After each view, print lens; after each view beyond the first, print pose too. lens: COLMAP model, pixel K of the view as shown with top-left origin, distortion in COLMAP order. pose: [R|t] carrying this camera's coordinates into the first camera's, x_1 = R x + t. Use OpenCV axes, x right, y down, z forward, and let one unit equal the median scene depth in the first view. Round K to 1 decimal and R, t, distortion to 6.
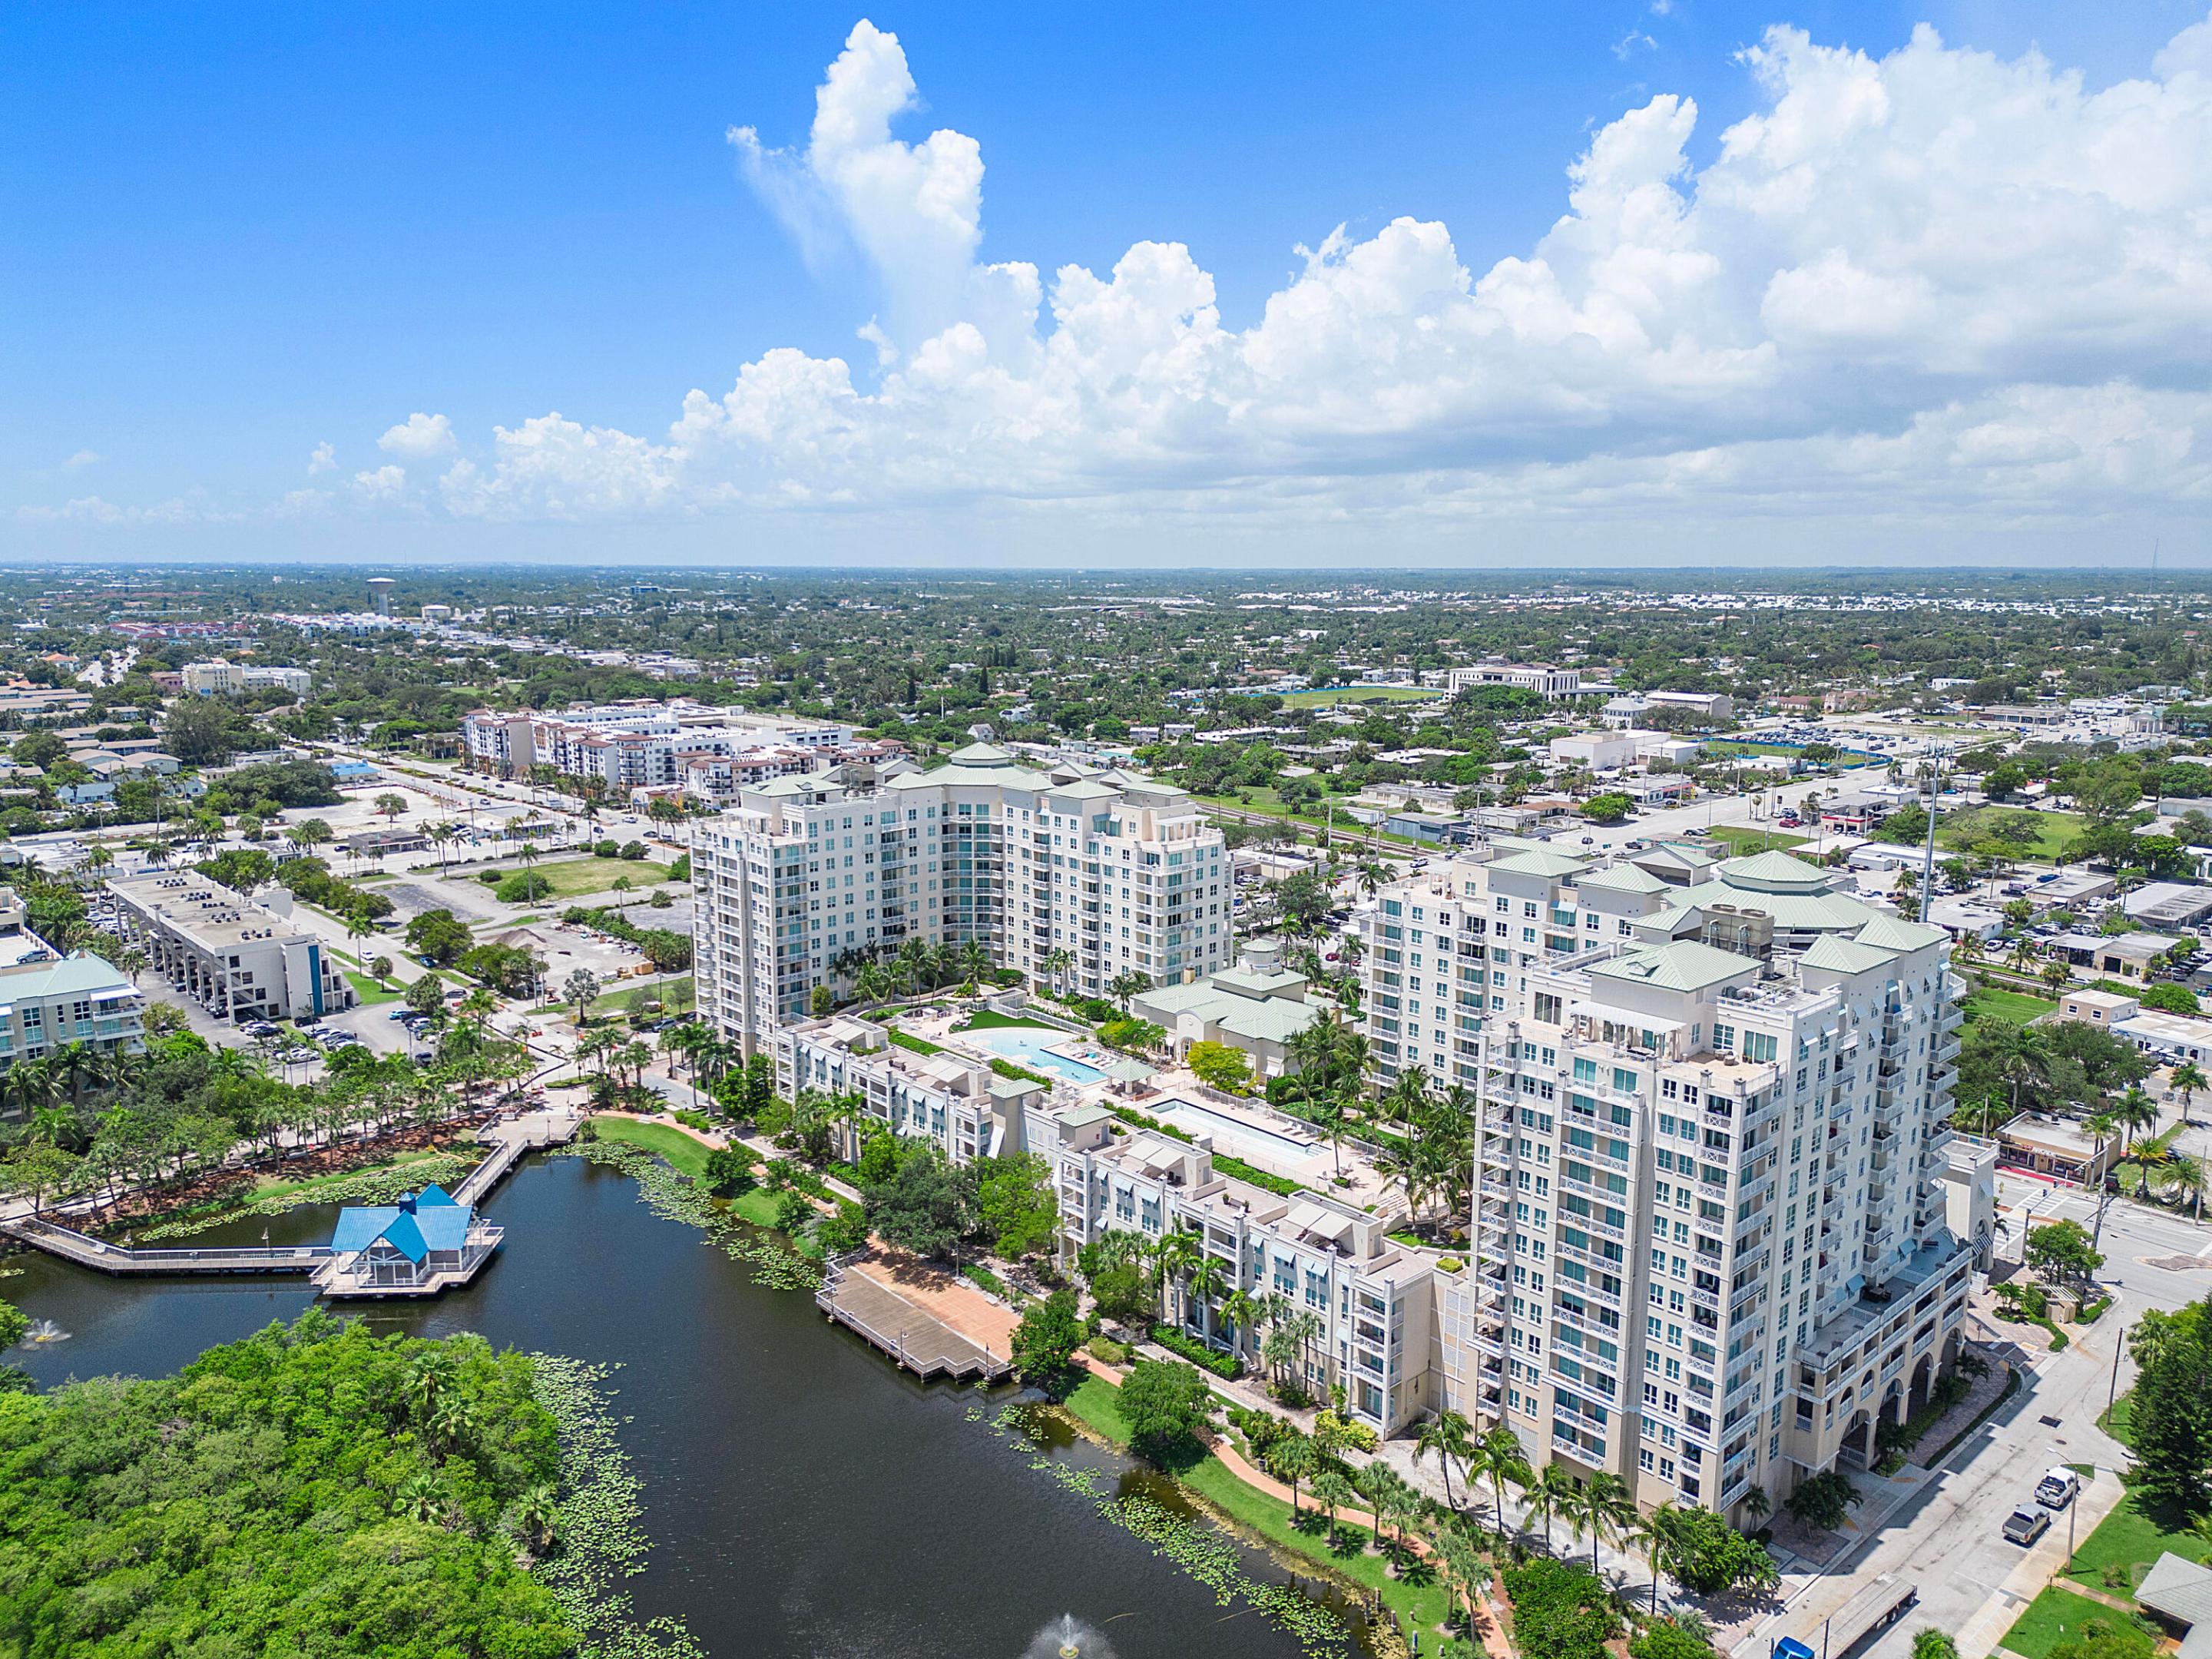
lens RADIAL K [[1575.1, 0, 1119.0], [0, 1575.1, 846.7], [0, 0, 1]] dist [0.066589, -0.064394]
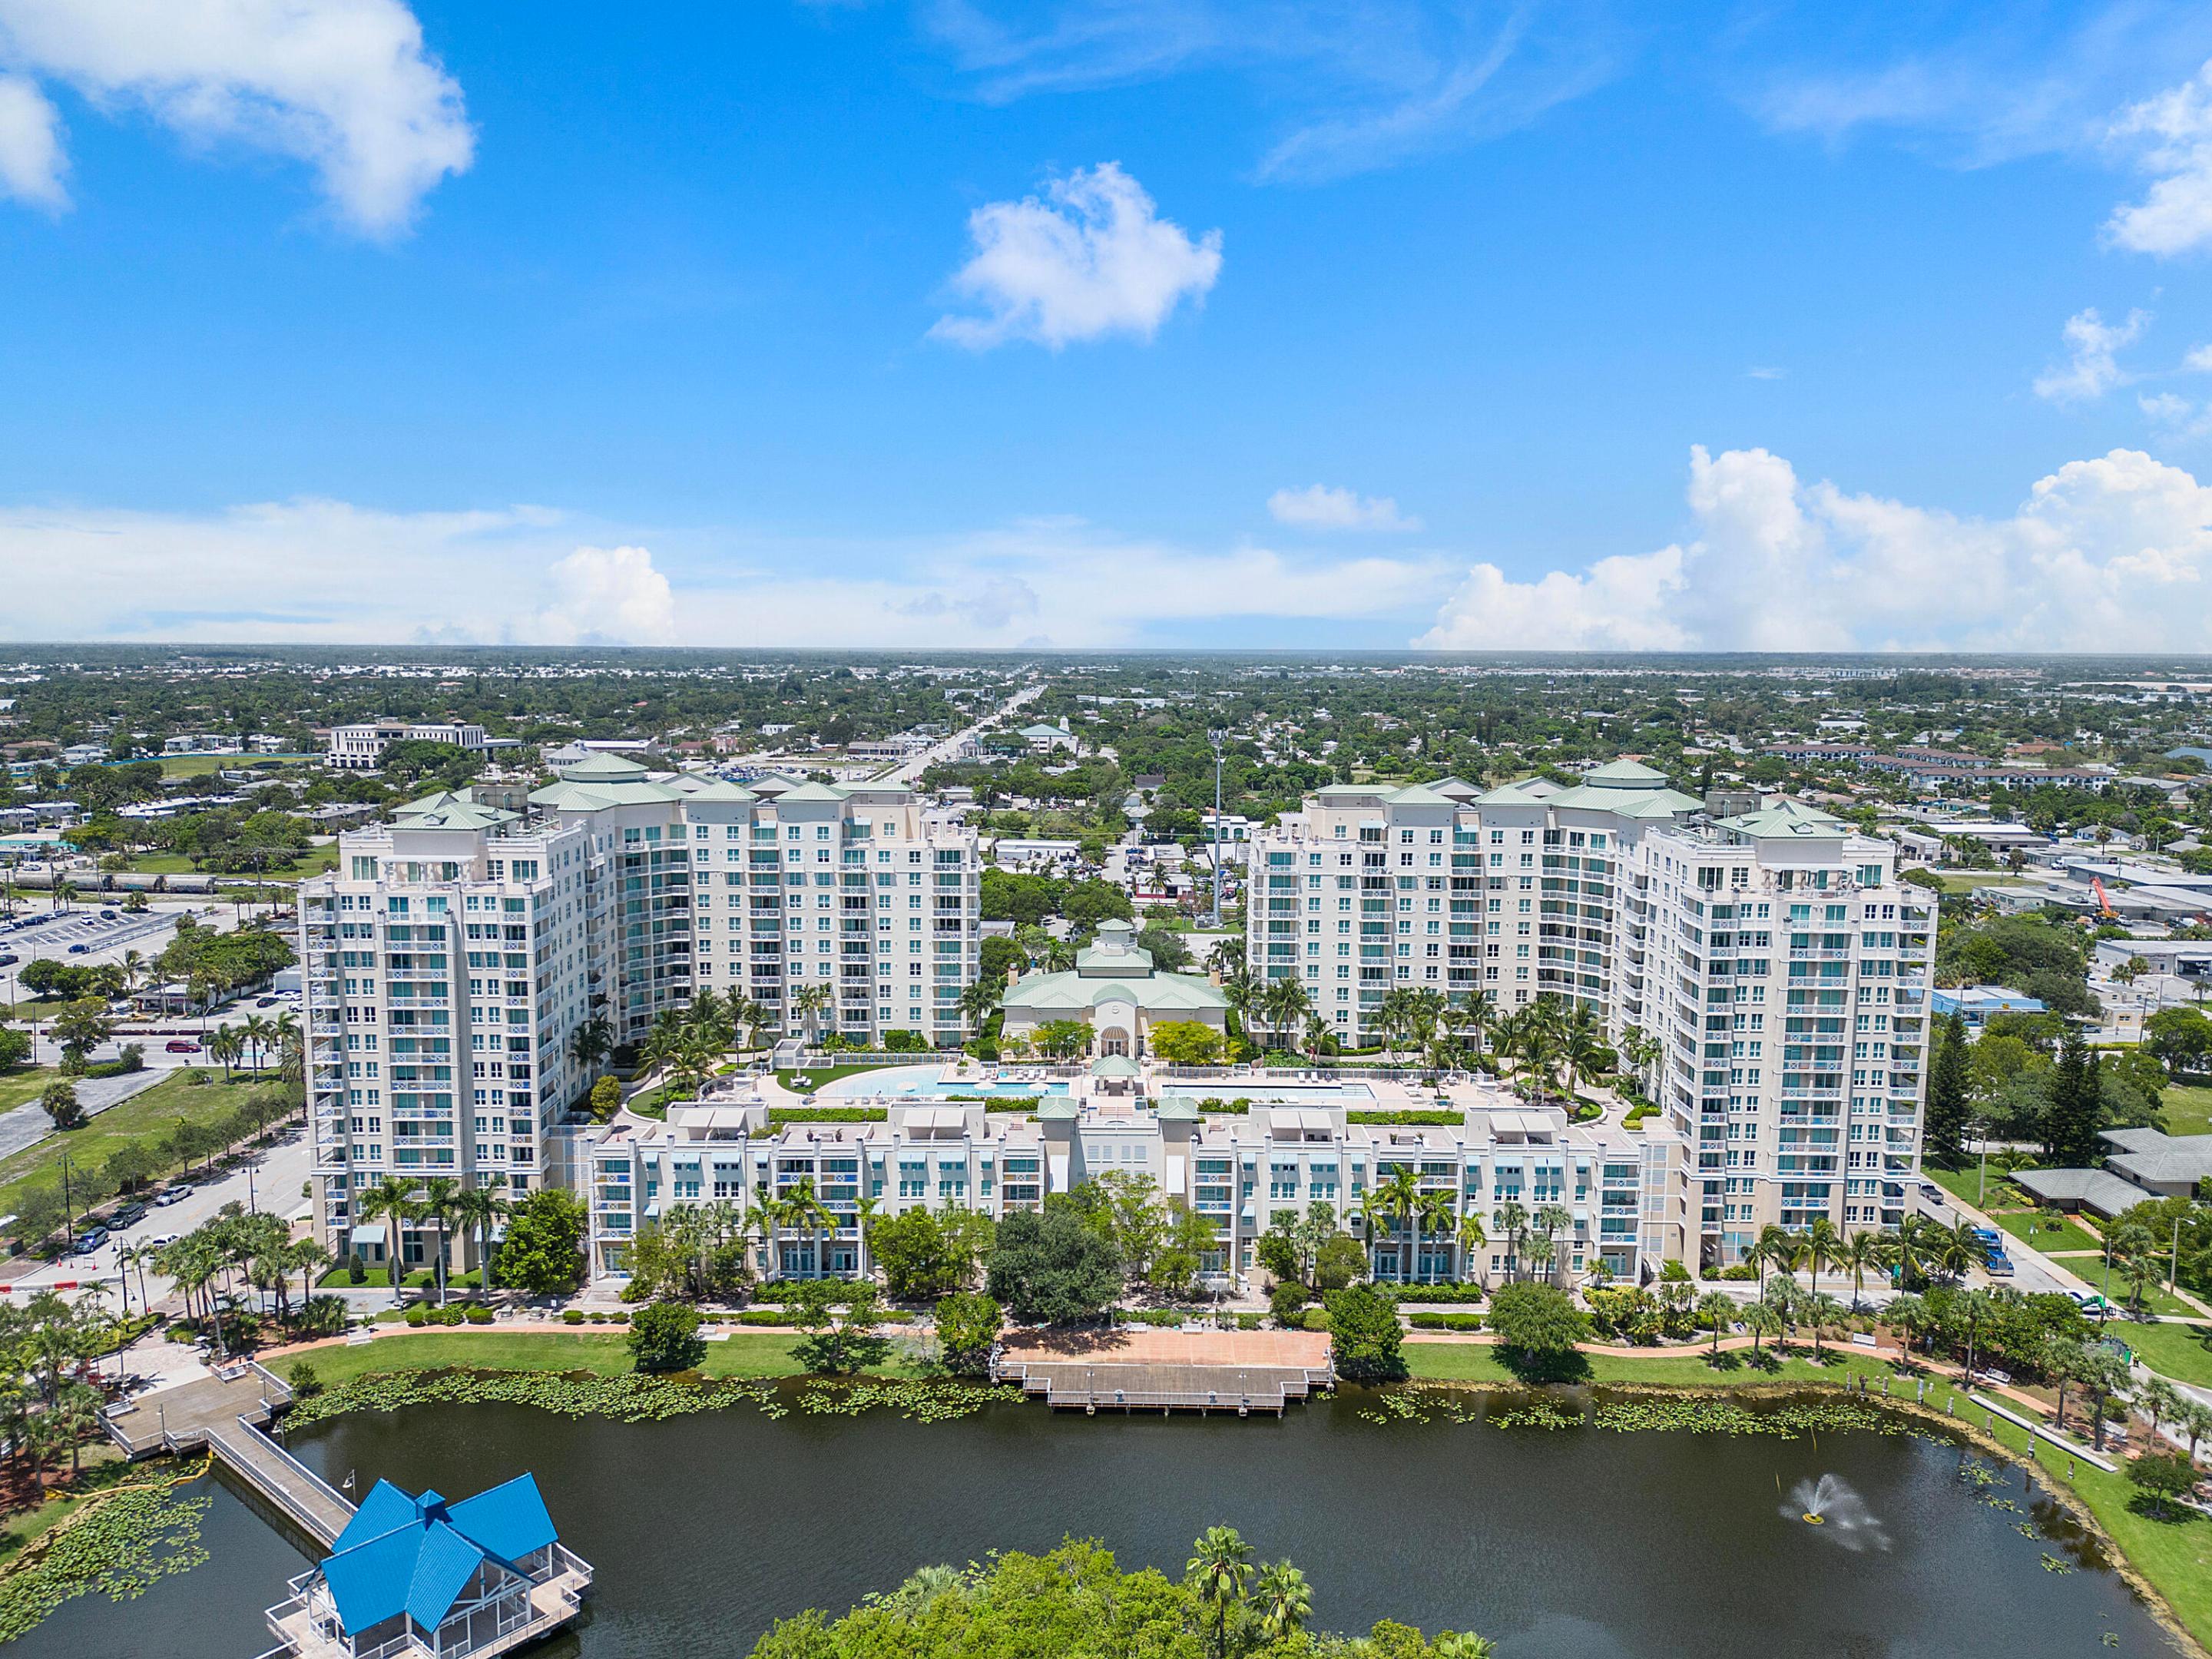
lens RADIAL K [[1575.1, 0, 1119.4], [0, 1575.1, 838.9], [0, 0, 1]] dist [0.066589, -0.064394]
pose [[0.671550, -0.089609, 0.735521, -0.543820], [0.128621, 0.991688, 0.003384, 0.006812], [-0.729711, 0.092331, 0.677493, 0.306773]]
